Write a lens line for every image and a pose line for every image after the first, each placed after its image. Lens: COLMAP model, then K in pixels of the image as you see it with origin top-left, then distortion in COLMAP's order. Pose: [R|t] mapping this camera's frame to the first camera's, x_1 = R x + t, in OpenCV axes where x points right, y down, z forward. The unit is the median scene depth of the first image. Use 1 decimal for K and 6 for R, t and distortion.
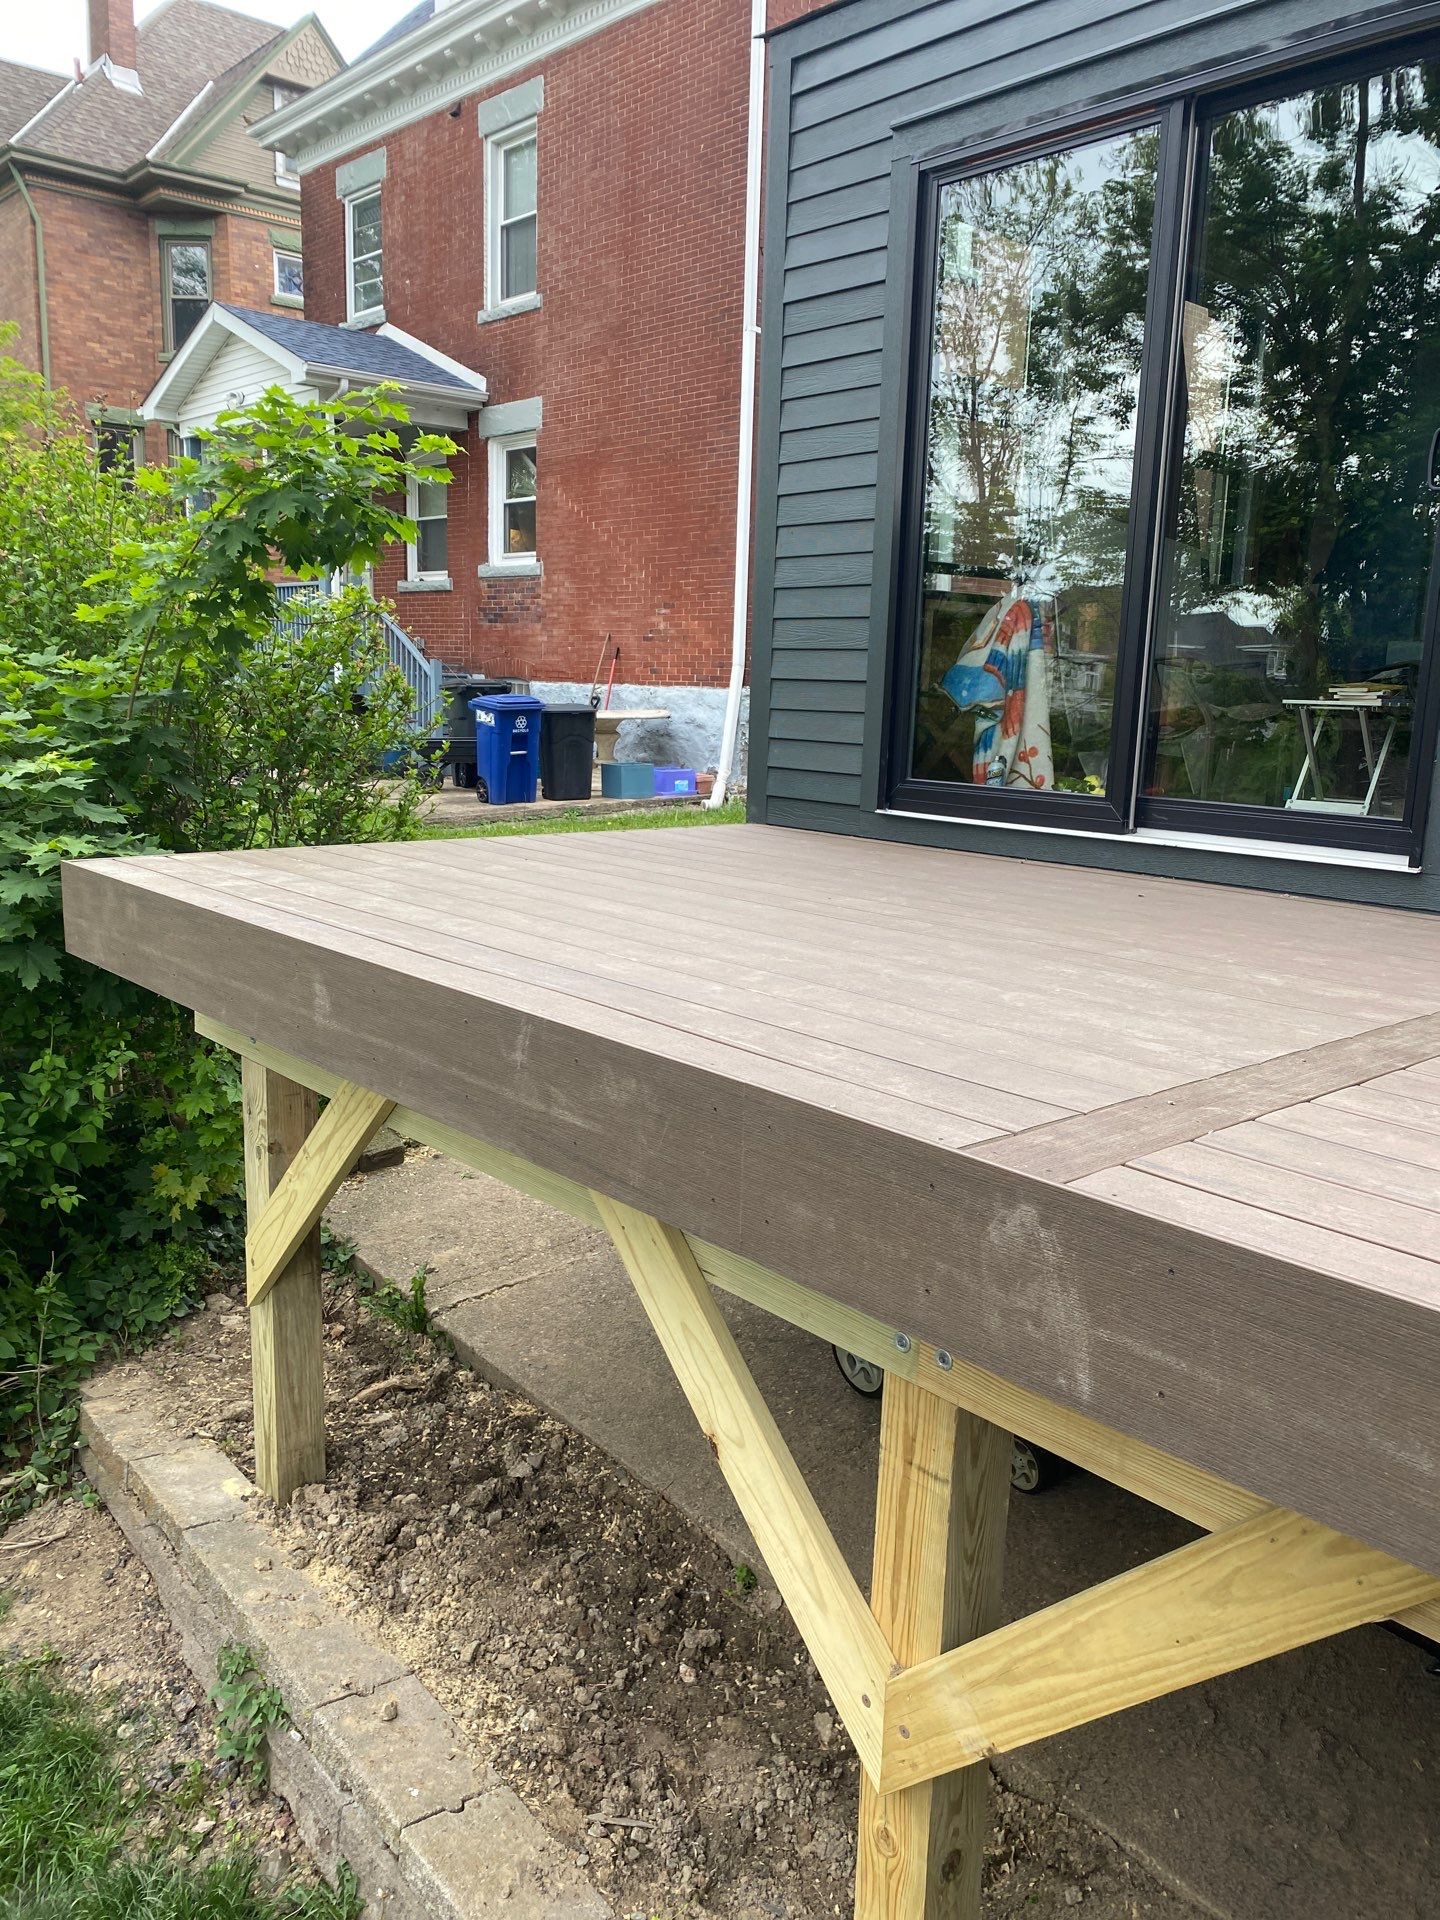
lens RADIAL K [[1469.9, 0, 714.0], [0, 1469.9, 965.5], [0, 0, 1]] dist [0.012614, -0.014368]
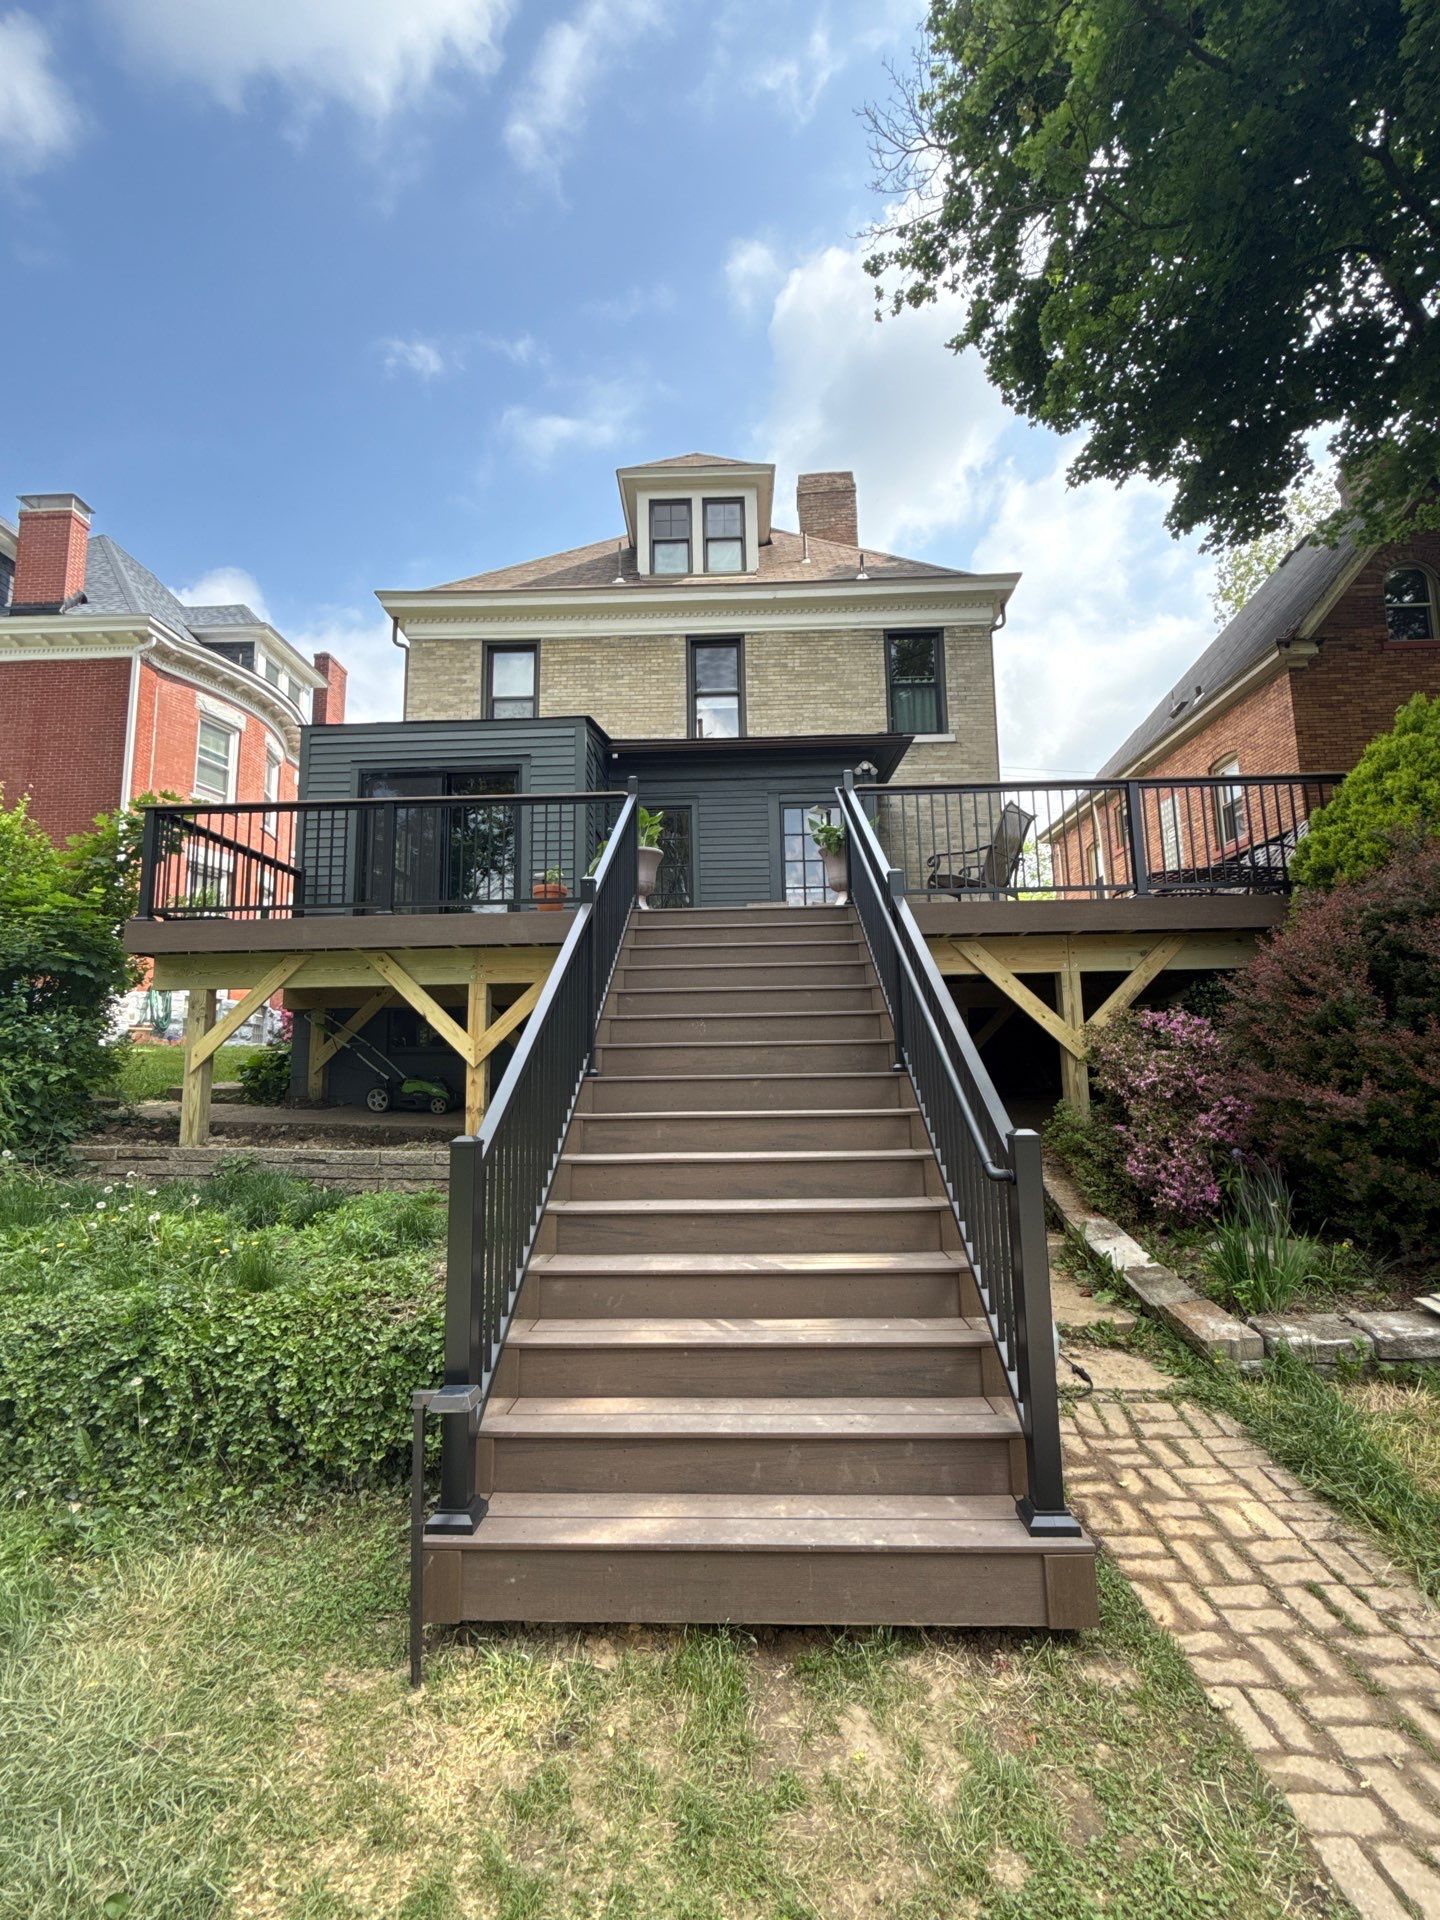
lens RADIAL K [[856.4, 0, 718.9], [0, 856.4, 958.9], [0, 0, 1]] dist [-0.003454, -0.000015]
pose [[0.686720, 0.057913, 0.724612, -0.219837], [0.175604, 0.954082, -0.242674, 0.160896], [-0.705393, 0.293894, 0.645017, -0.240608]]
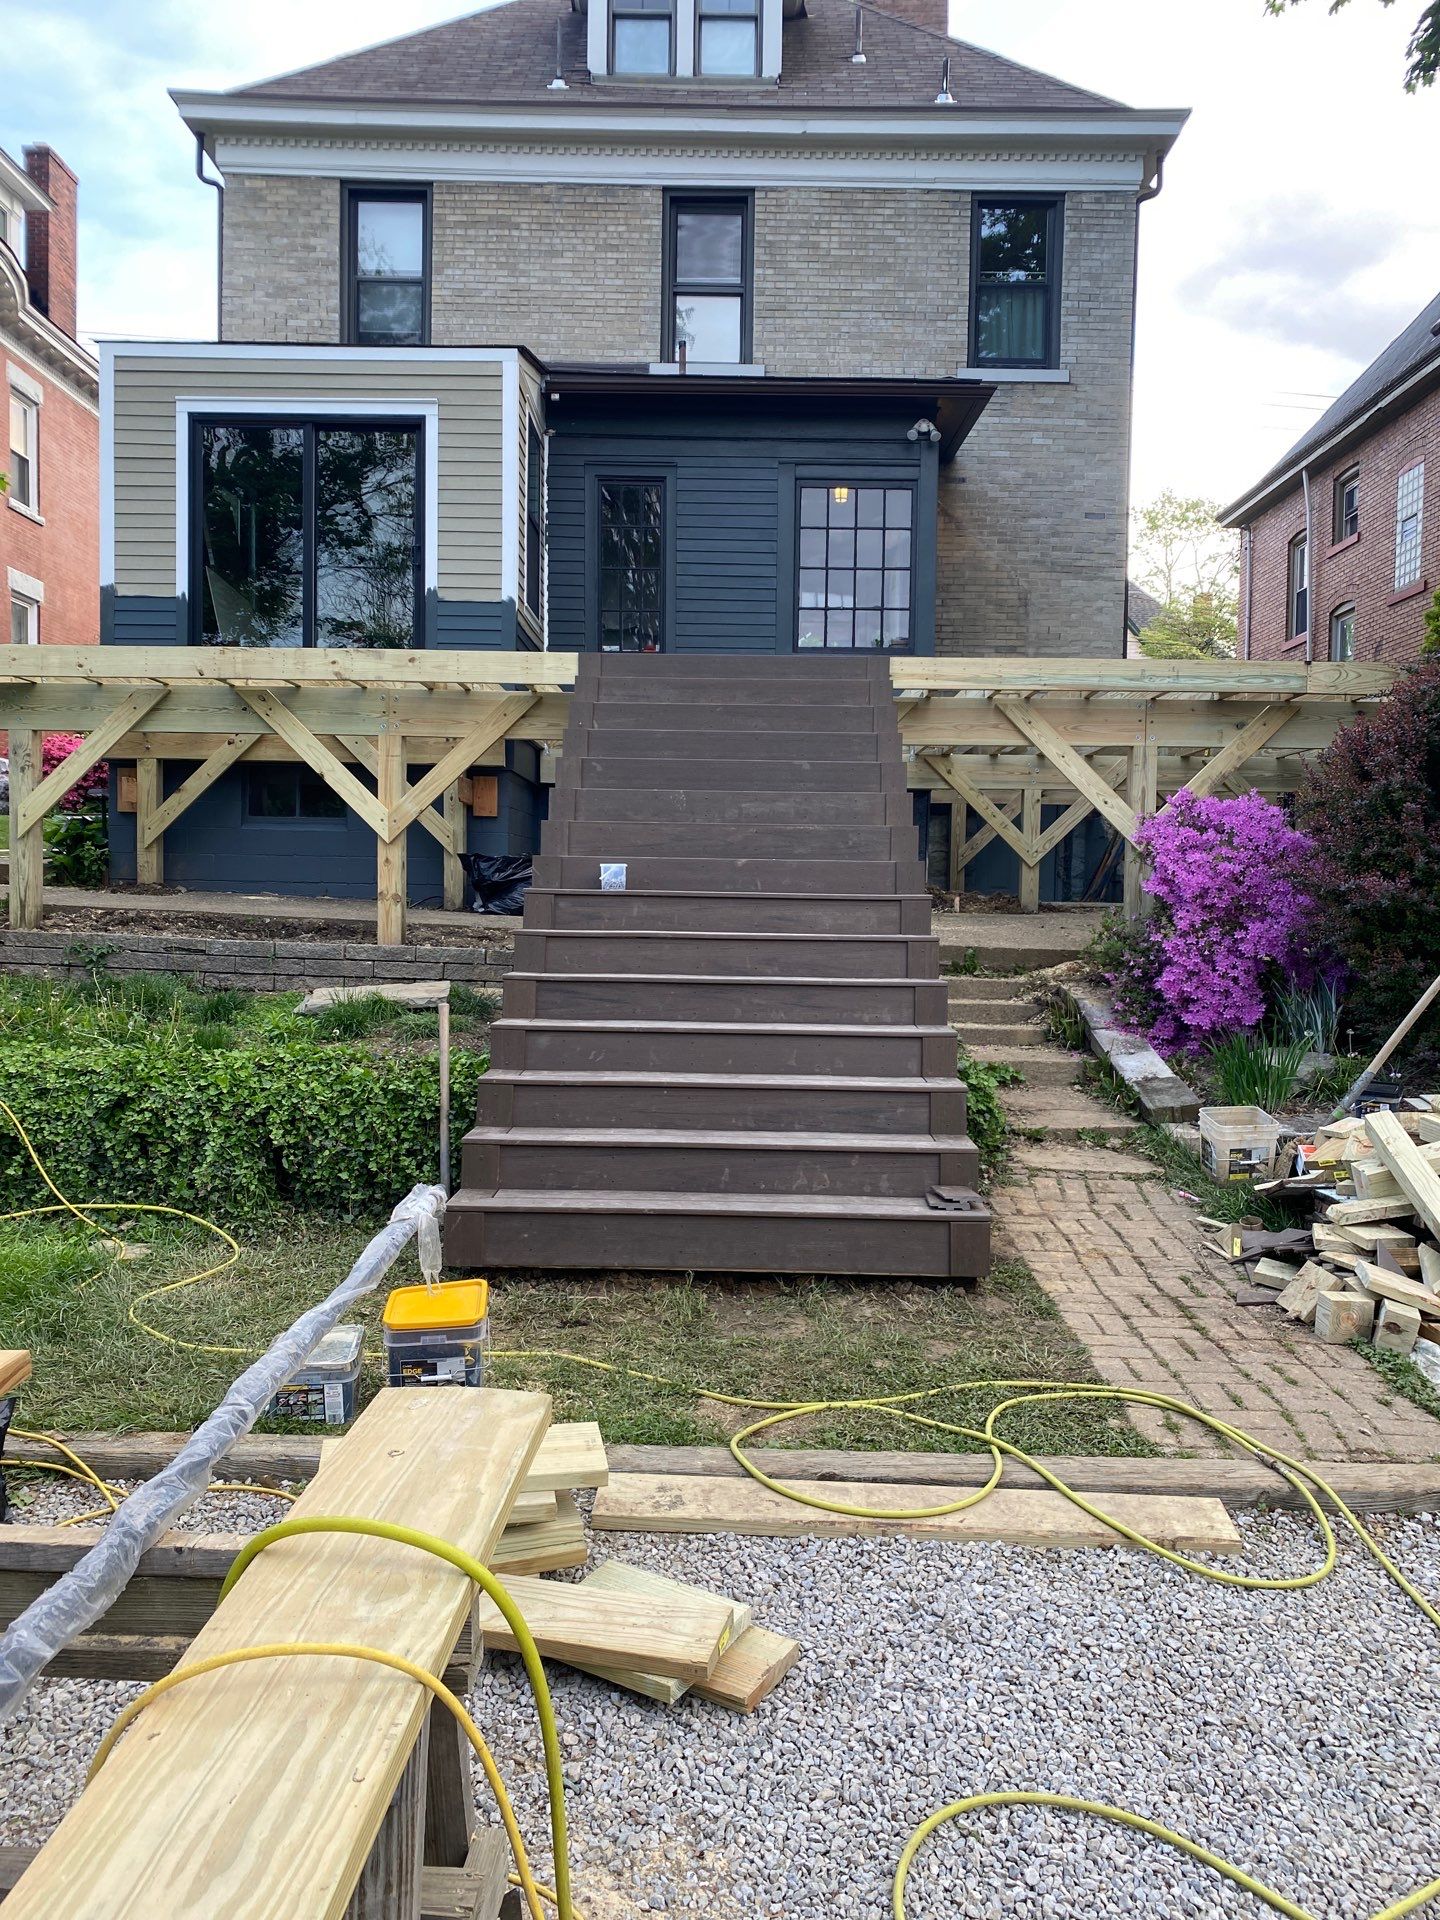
lens RADIAL K [[1469.9, 0, 728.8], [0, 1469.9, 956.8], [0, 0, 1]] dist [0.012614, -0.014368]
pose [[0.667311, -0.050206, 0.743085, -0.338875], [0.147333, 0.986907, -0.065630, 0.190969], [-0.730061, 0.153277, 0.665971, -0.344310]]
